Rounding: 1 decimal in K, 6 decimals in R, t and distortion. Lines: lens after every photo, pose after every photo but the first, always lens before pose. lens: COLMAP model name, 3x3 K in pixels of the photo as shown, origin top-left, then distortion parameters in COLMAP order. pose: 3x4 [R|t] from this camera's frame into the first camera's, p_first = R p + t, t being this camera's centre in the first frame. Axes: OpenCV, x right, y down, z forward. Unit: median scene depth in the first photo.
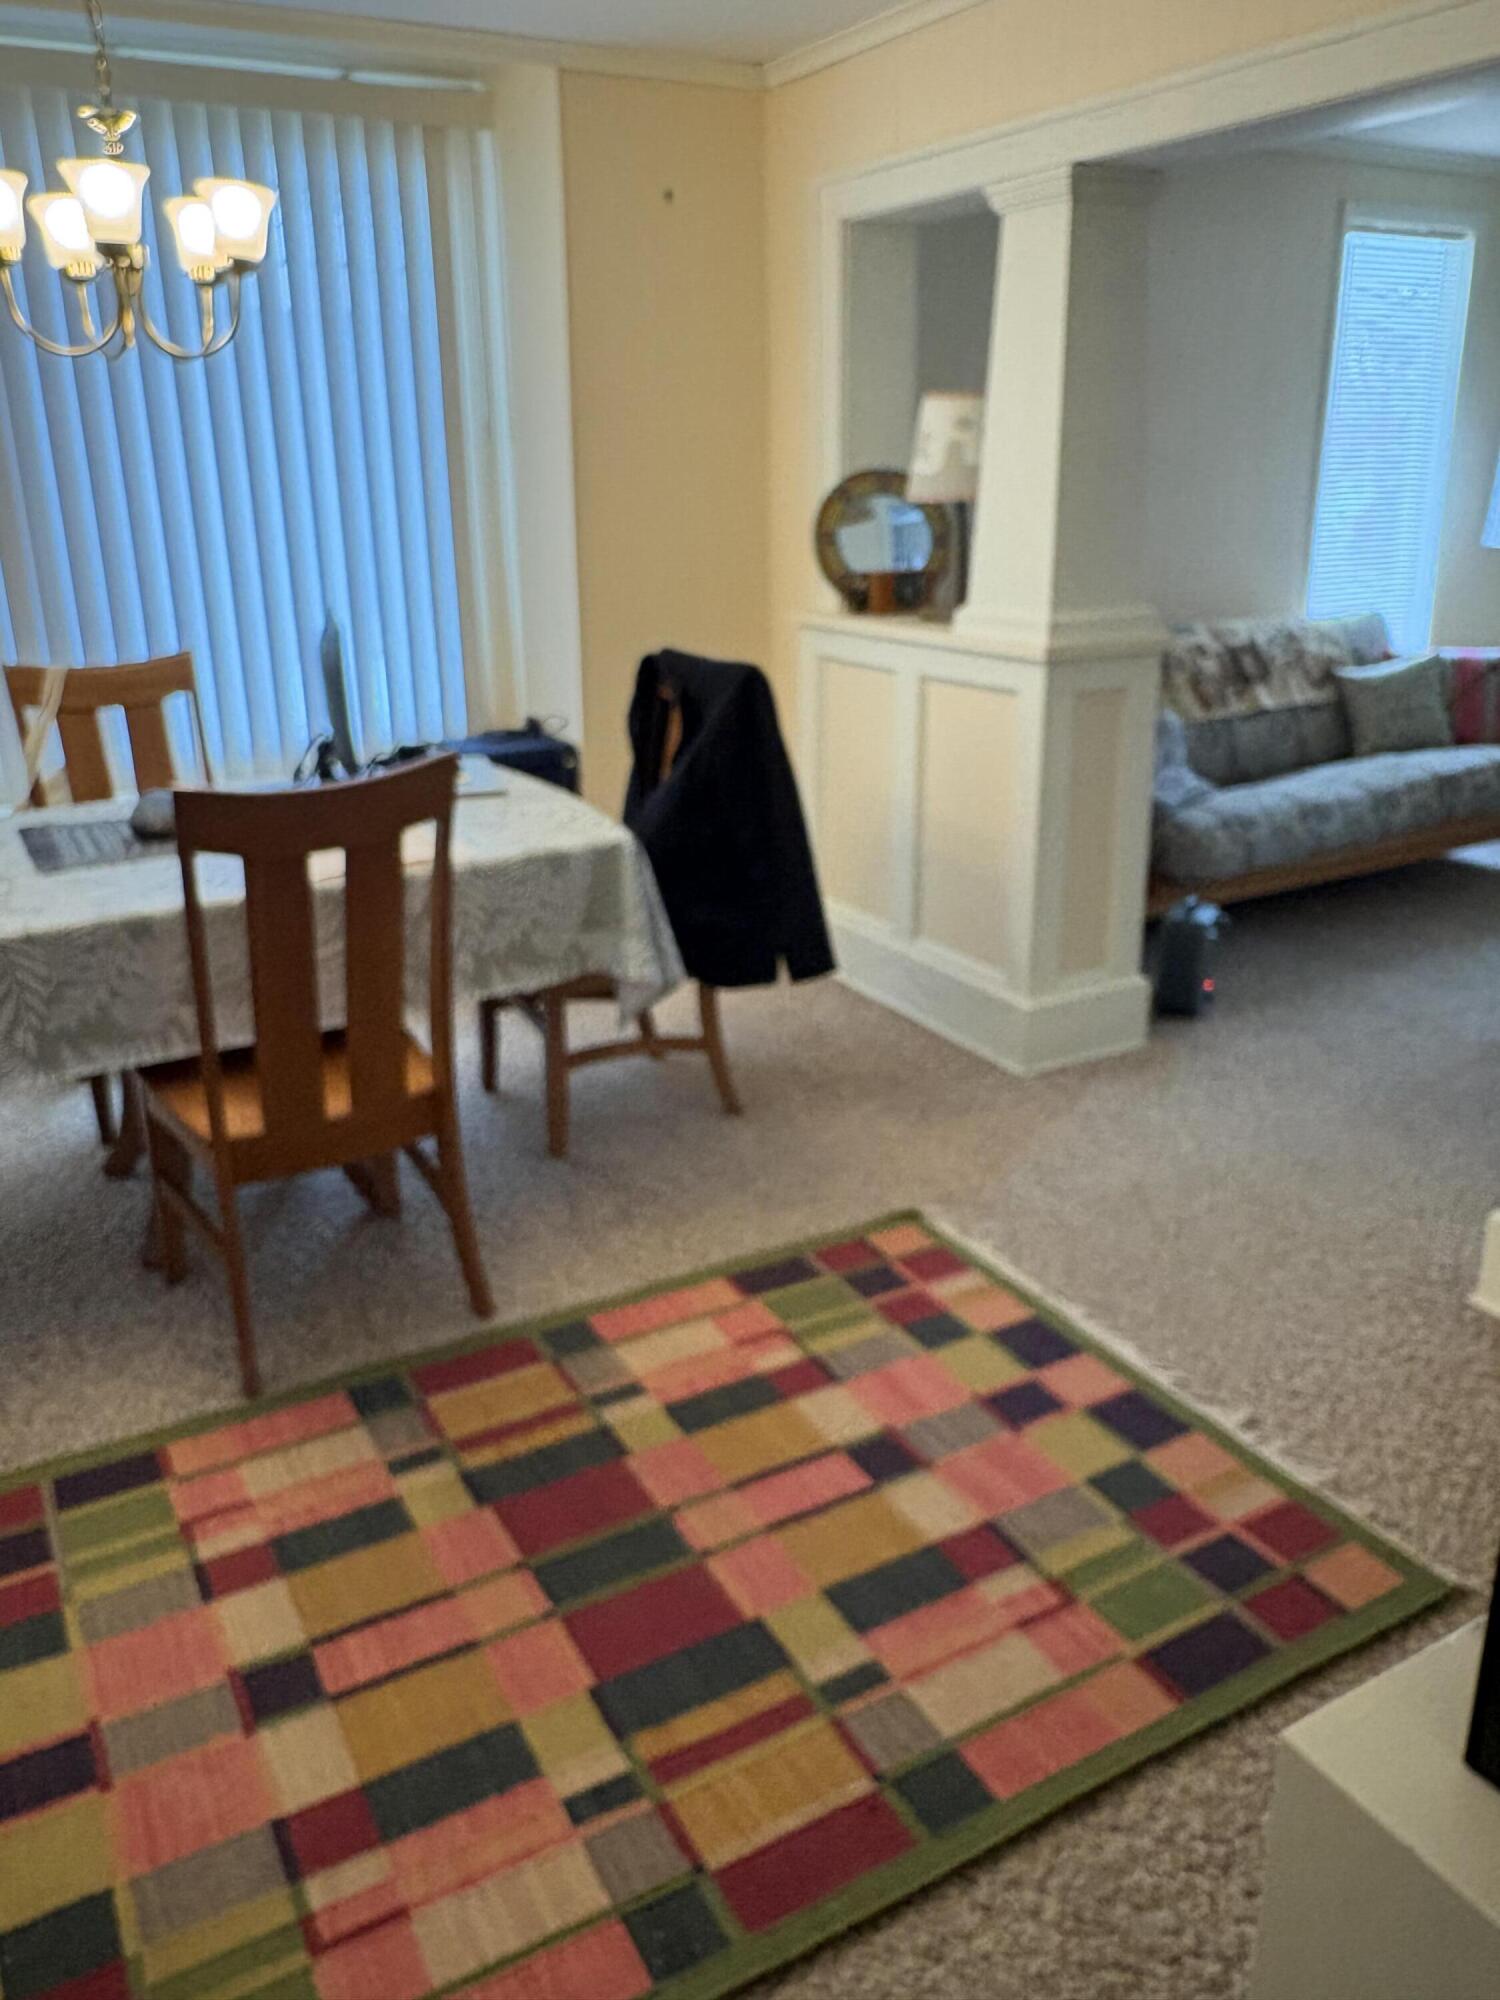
lens RADIAL K [[1480.9, 0, 750.0], [0, 1480.9, 1000.0], [0, 0, 1]] dist [-0.023500, -0.002069]
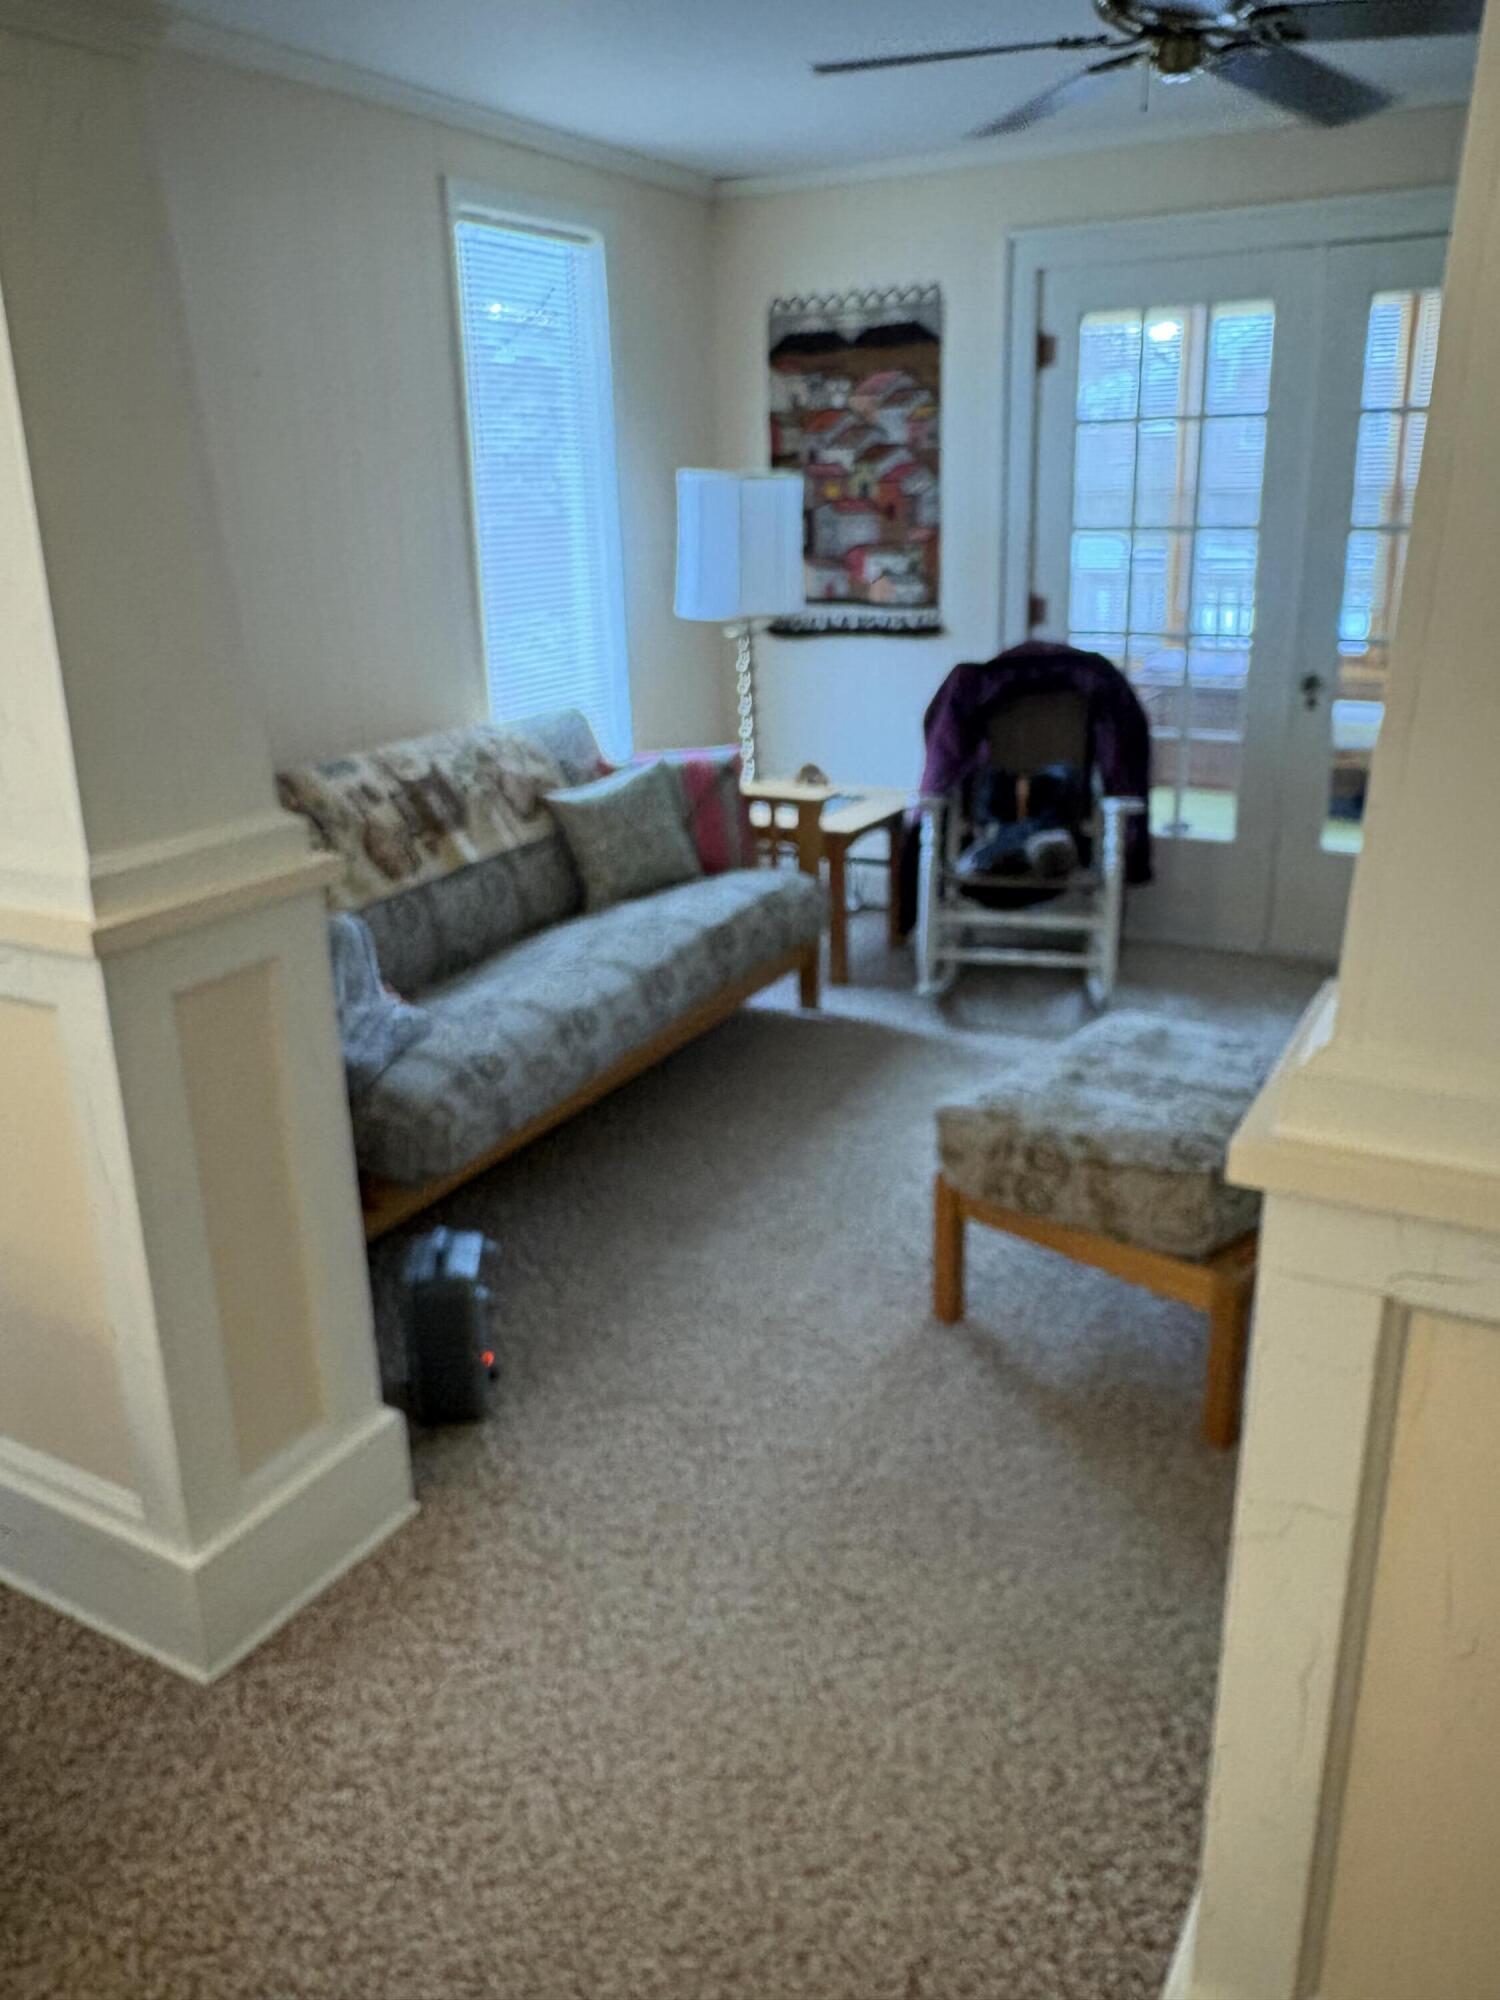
lens RADIAL K [[1526.7, 0, 750.0], [0, 1526.7, 1000.0], [0, 0, 1]] dist [0.003554, 0.003377]
pose [[0.852689, -0.164274, 0.495919, 0.085104], [0.182390, 0.983152, 0.012066, -0.115901], [-0.489546, 0.080163, 0.868285, 0.290706]]
